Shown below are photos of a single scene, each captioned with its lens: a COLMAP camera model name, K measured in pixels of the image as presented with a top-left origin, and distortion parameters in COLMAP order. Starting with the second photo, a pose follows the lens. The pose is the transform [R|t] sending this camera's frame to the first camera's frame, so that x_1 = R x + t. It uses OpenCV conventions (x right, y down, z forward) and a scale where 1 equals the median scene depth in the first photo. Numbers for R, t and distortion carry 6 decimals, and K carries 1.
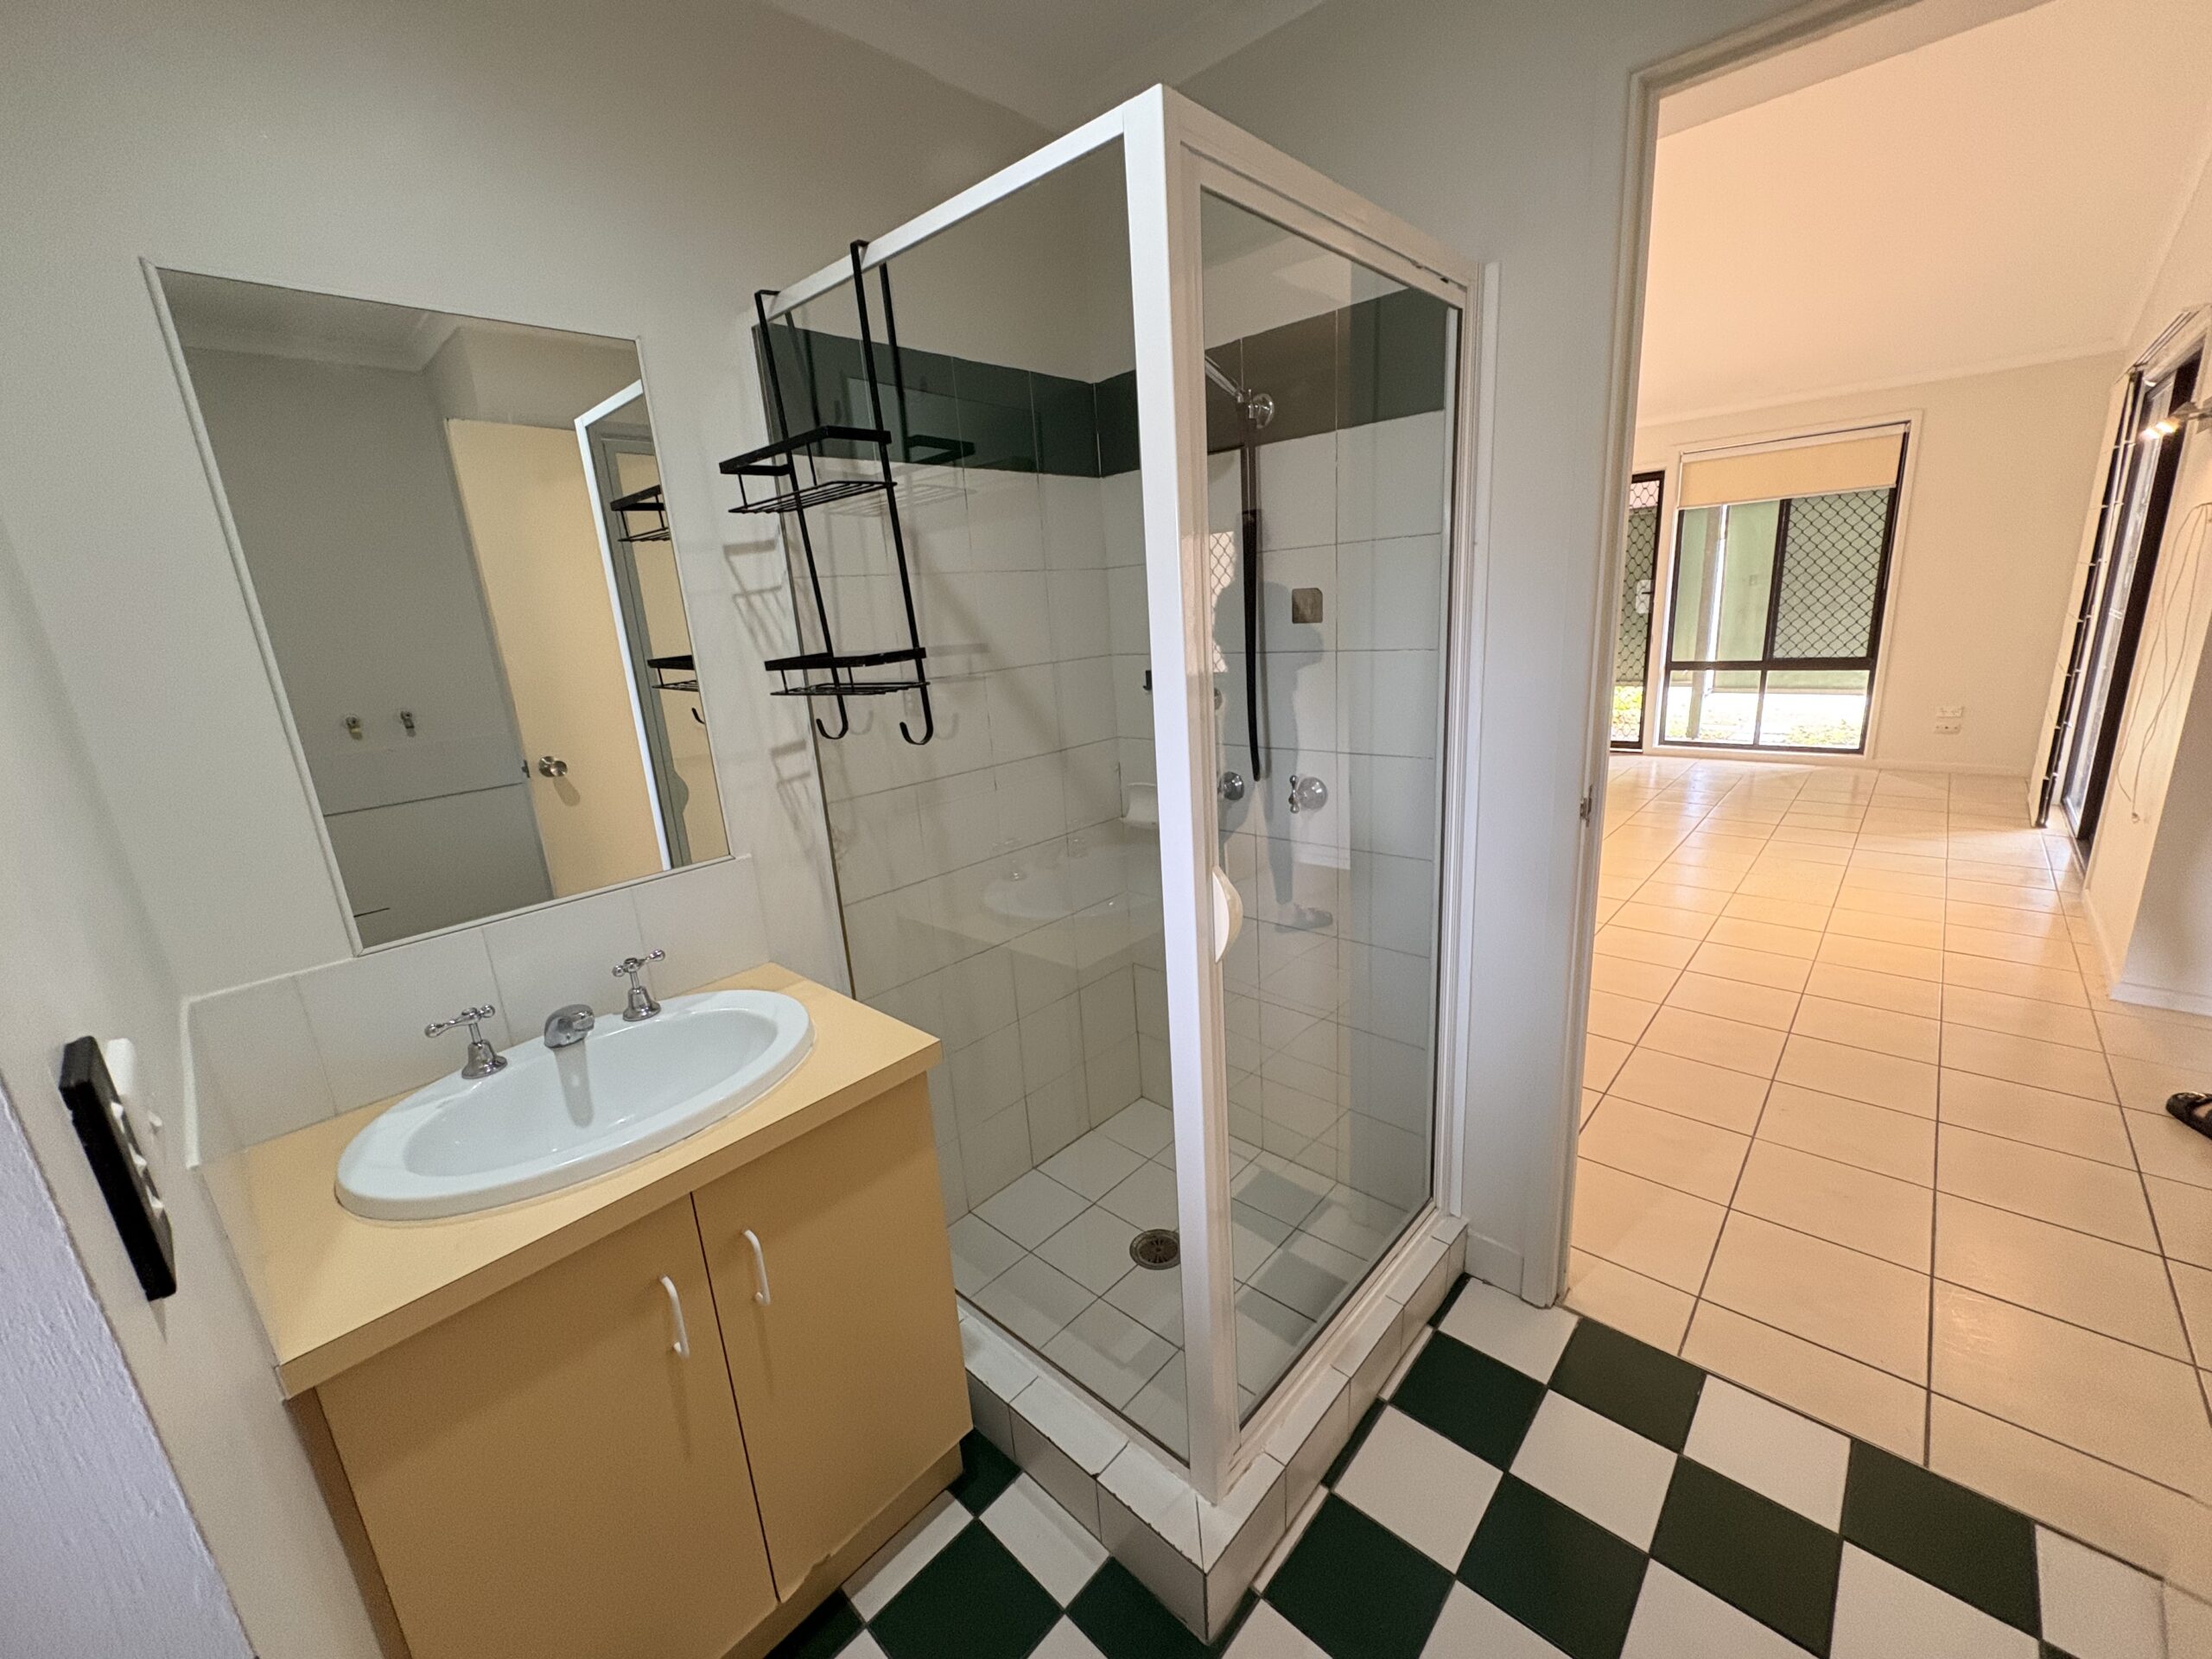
lens RADIAL K [[878.8, 0, 1106.5], [0, 878.8, 831.6], [0, 0, 1]] dist [0.000692, -0.000028]
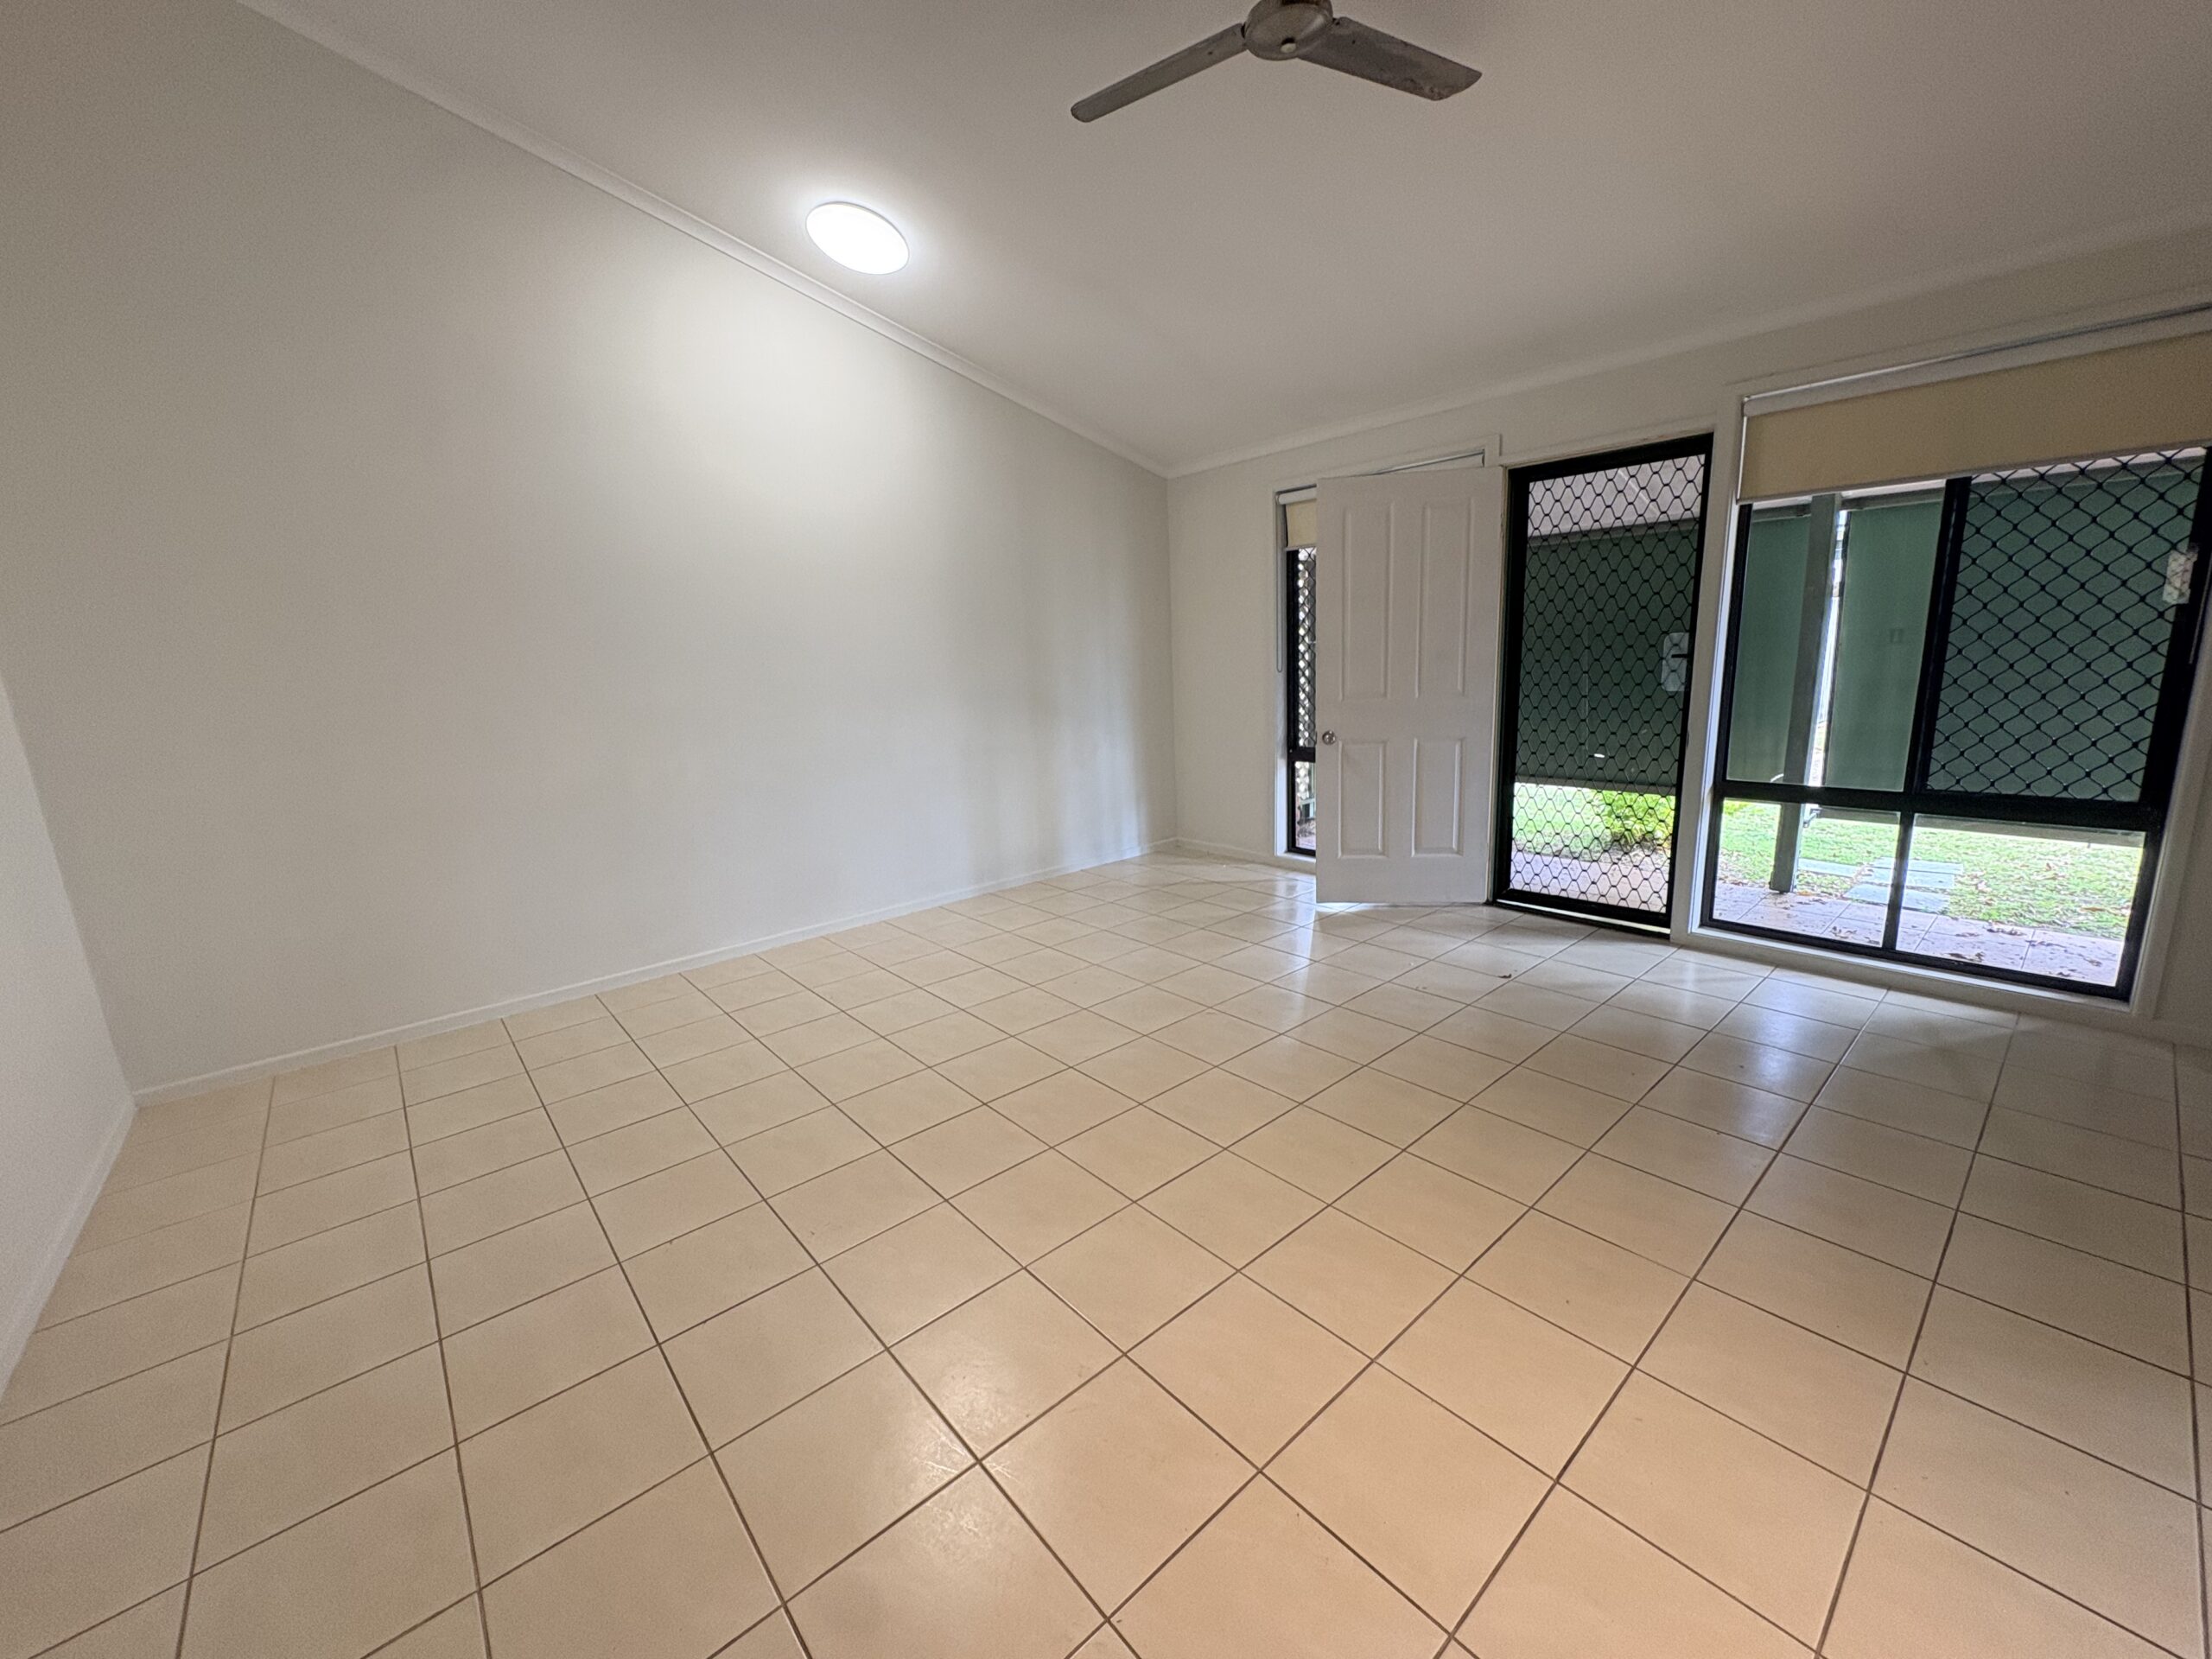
lens RADIAL K [[878.8, 0, 1108.0], [0, 878.8, 828.2], [0, 0, 1]] dist [0.000692, -0.000028]
pose [[0.993573, 0.053532, -0.099736, 0.320912], [-0.058694, 0.997045, -0.049560, -0.115764], [0.096789, 0.055096, 0.993779, 0.425359]]
